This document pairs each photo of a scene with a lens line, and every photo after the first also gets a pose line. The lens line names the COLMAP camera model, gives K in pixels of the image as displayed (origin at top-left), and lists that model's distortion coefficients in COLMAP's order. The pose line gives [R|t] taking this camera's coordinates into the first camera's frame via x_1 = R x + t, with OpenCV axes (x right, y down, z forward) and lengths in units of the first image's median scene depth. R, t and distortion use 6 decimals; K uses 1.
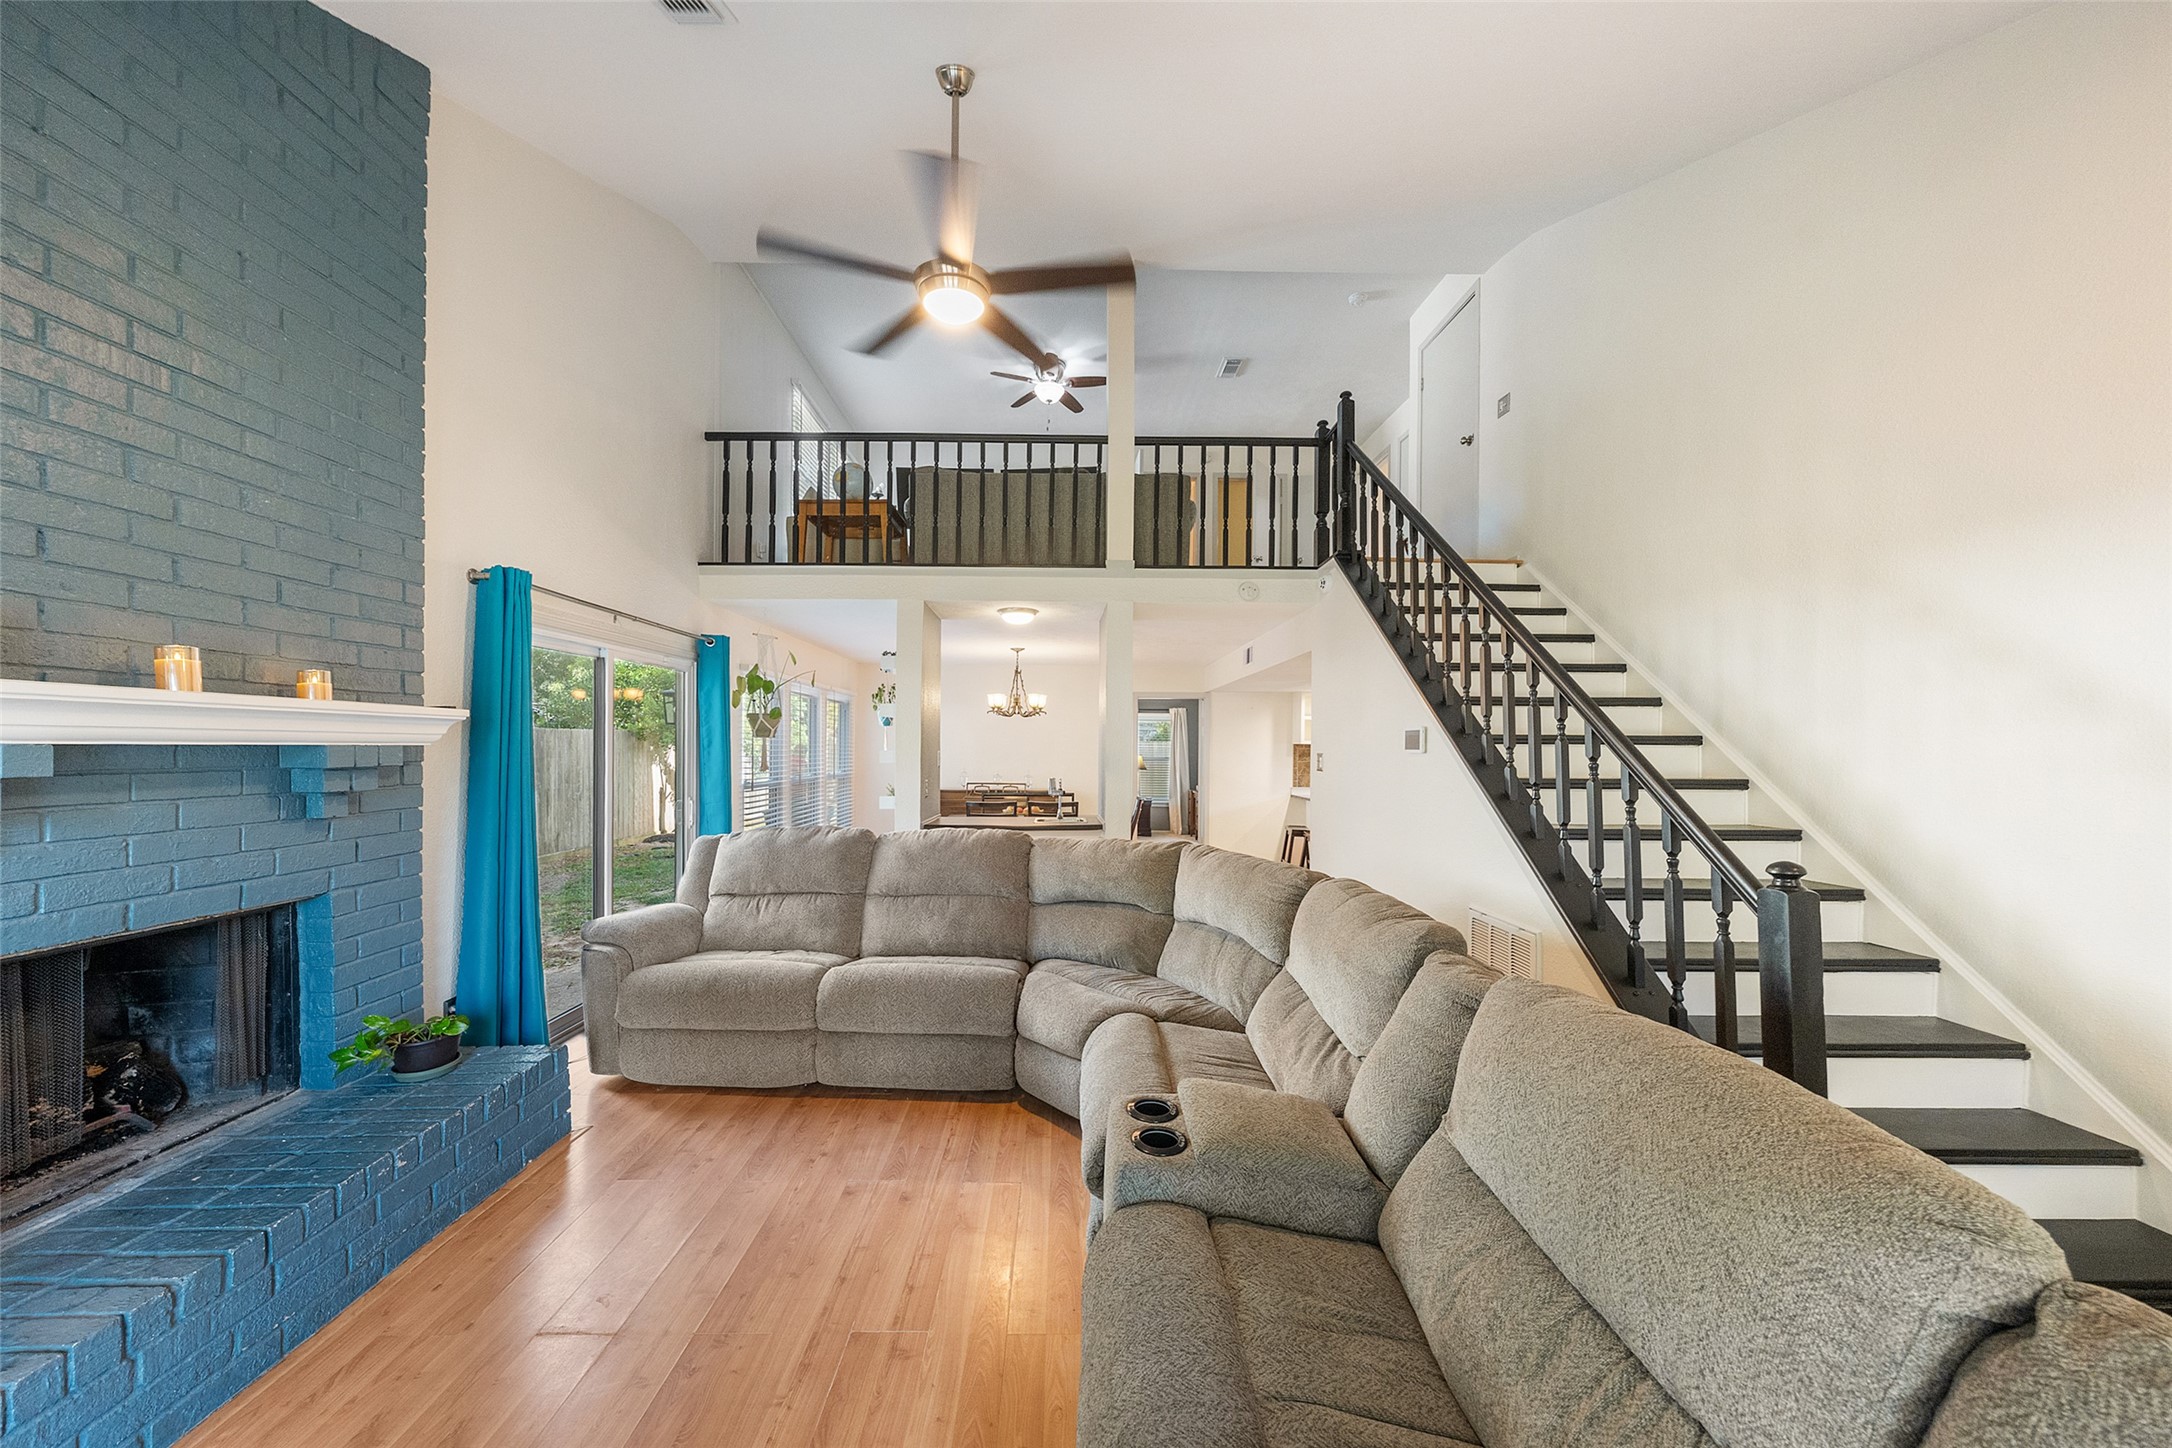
lens RADIAL K [[744.4, 0, 1075.0], [0, 744.4, 753.5], [0, 0, 1]] dist [-0.002716, 0.000563]
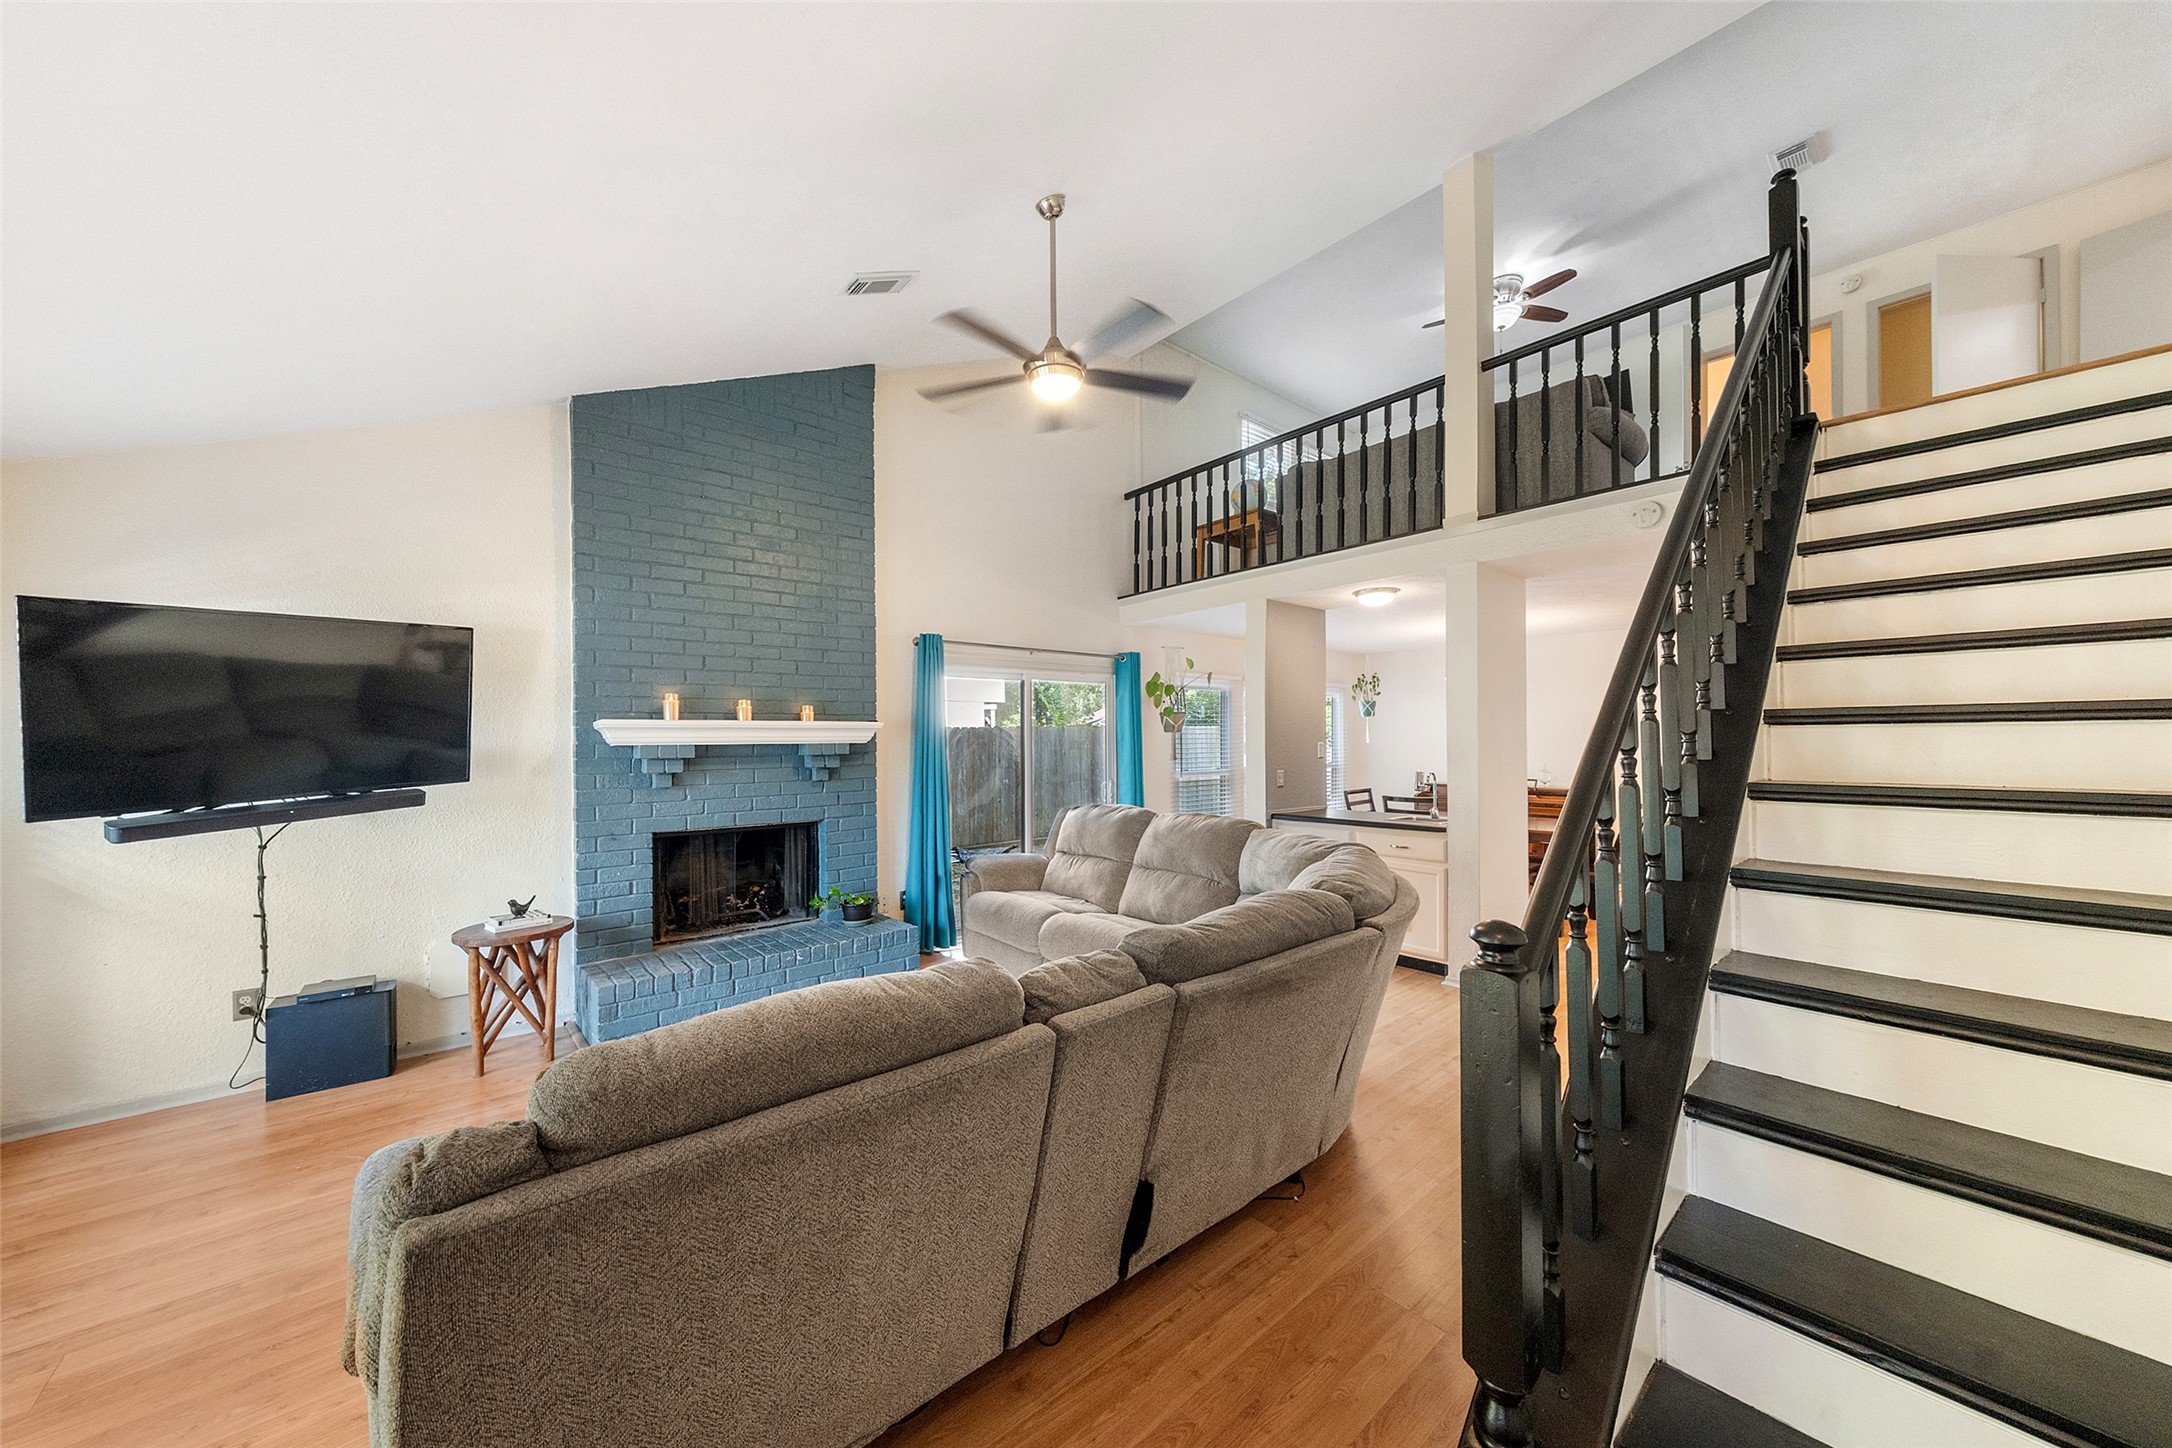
lens RADIAL K [[744.4, 0, 1075.8], [0, 744.4, 736.7], [0, 0, 1]] dist [-0.002716, 0.000563]
pose [[0.636203, -0.013251, -0.771408, 0.597761], [0.005914, 0.999907, -0.012298, -0.000733], [0.771499, 0.003262, 0.636222, 0.175011]]
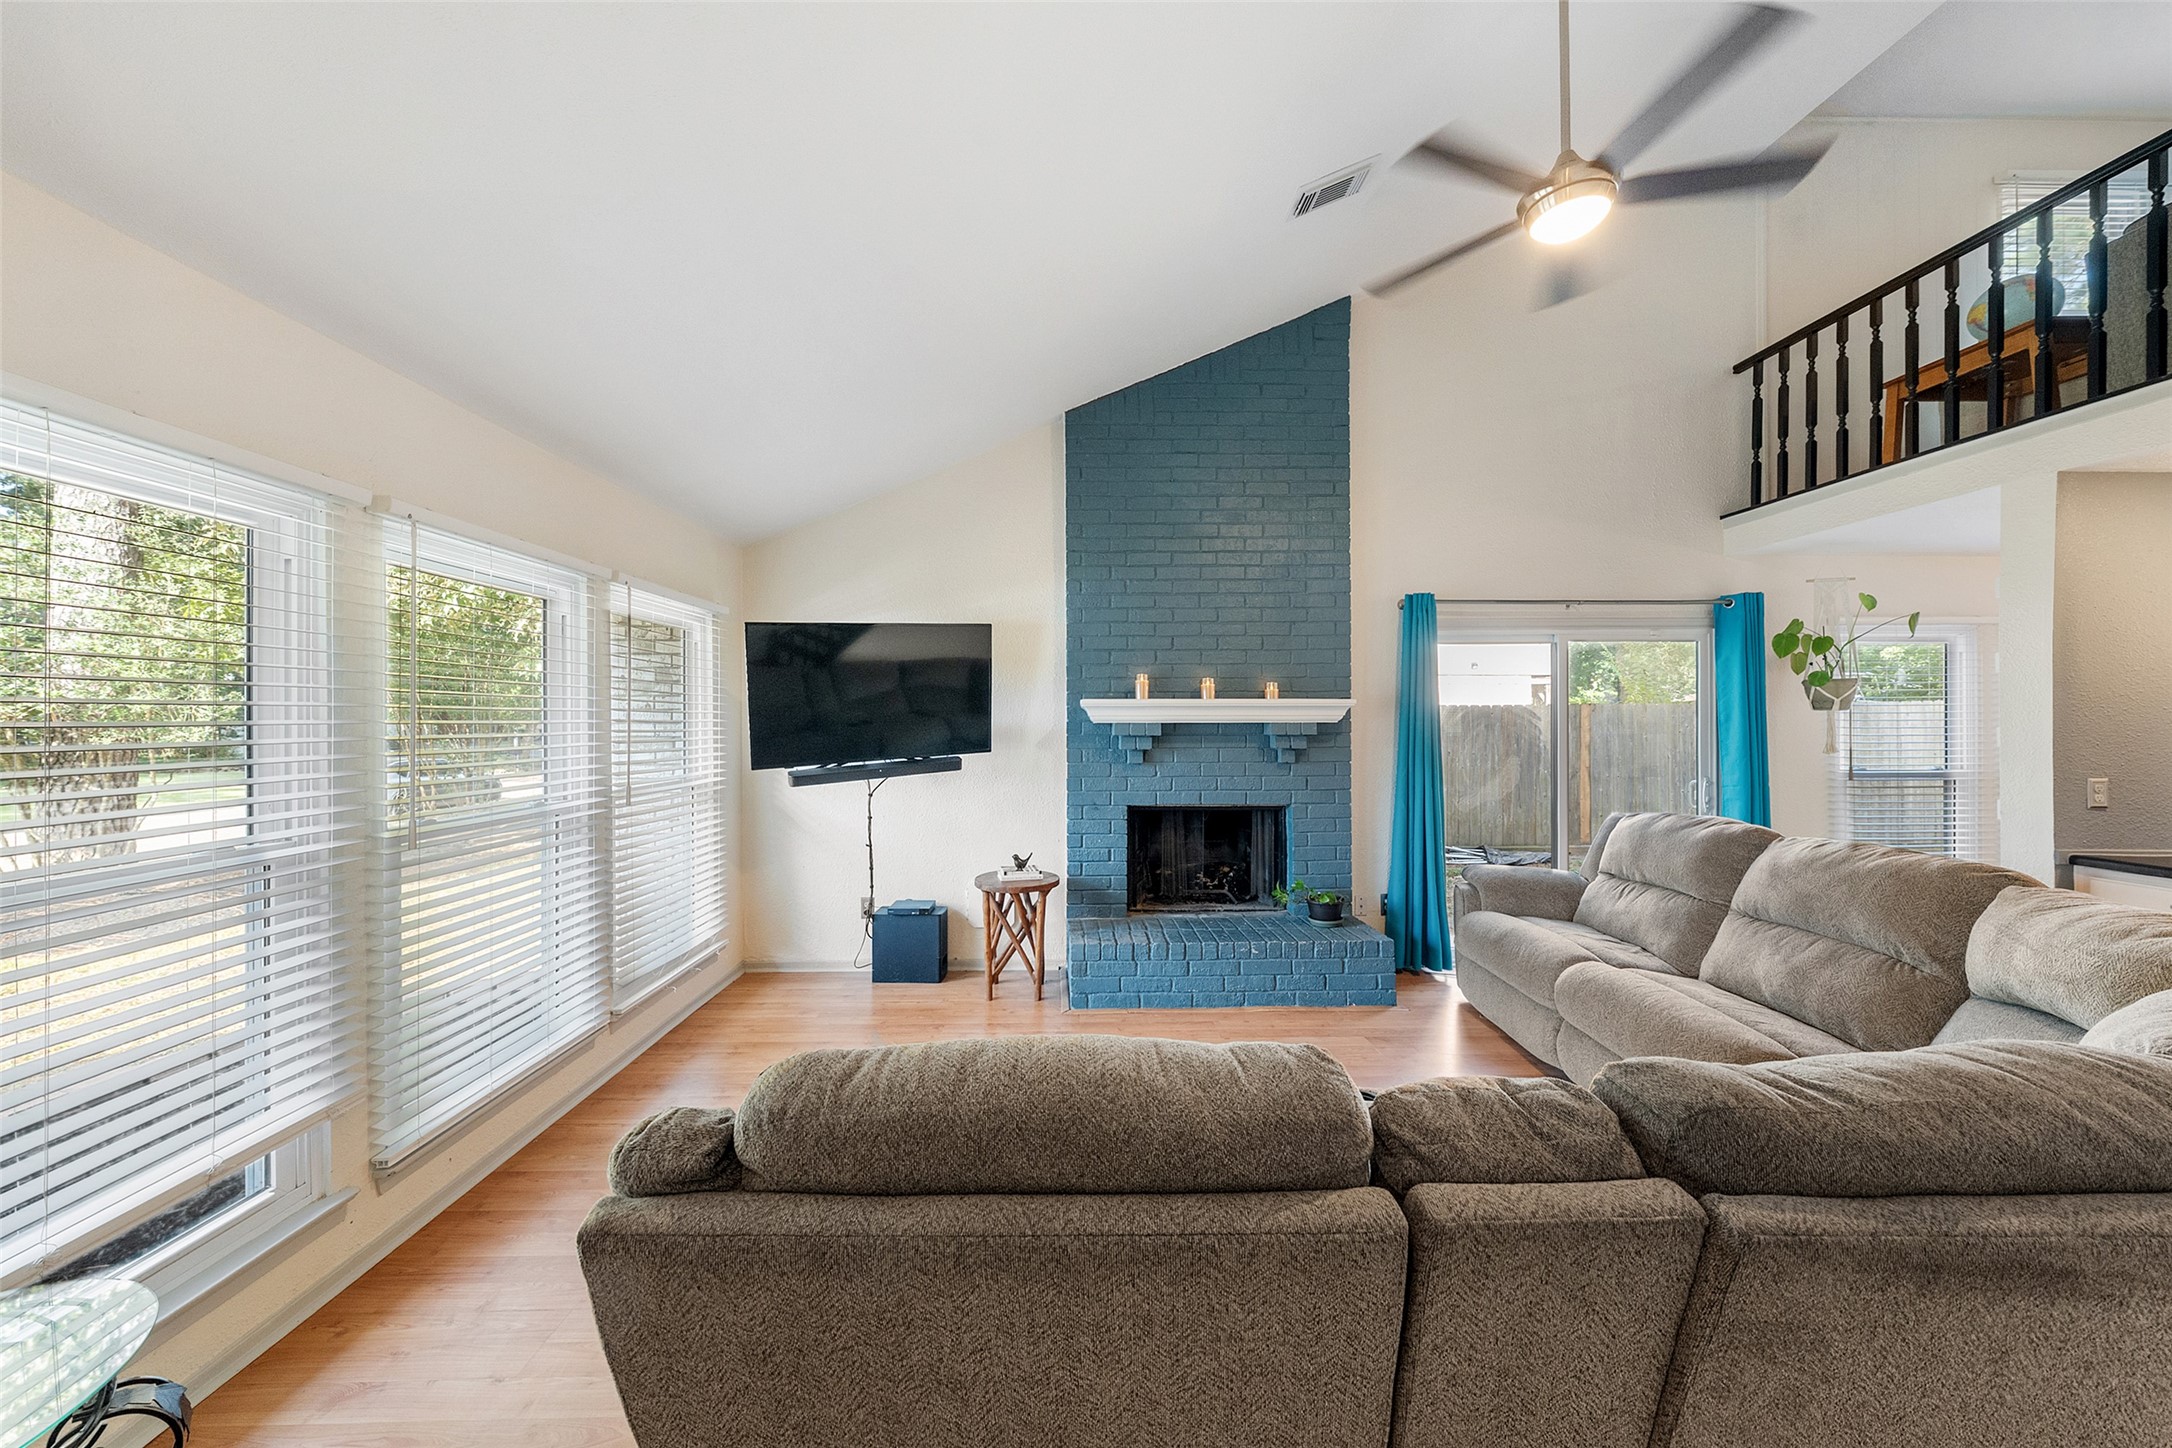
lens RADIAL K [[744.4, 0, 1082.9], [0, 744.4, 715.4], [0, 0, 1]] dist [-0.002716, 0.000563]
pose [[0.009283, -0.012469, -0.999879, 0.518921], [-0.006017, 0.999903, -0.012525, -0.002184], [0.999939, 0.006133, 0.009207, 0.310430]]
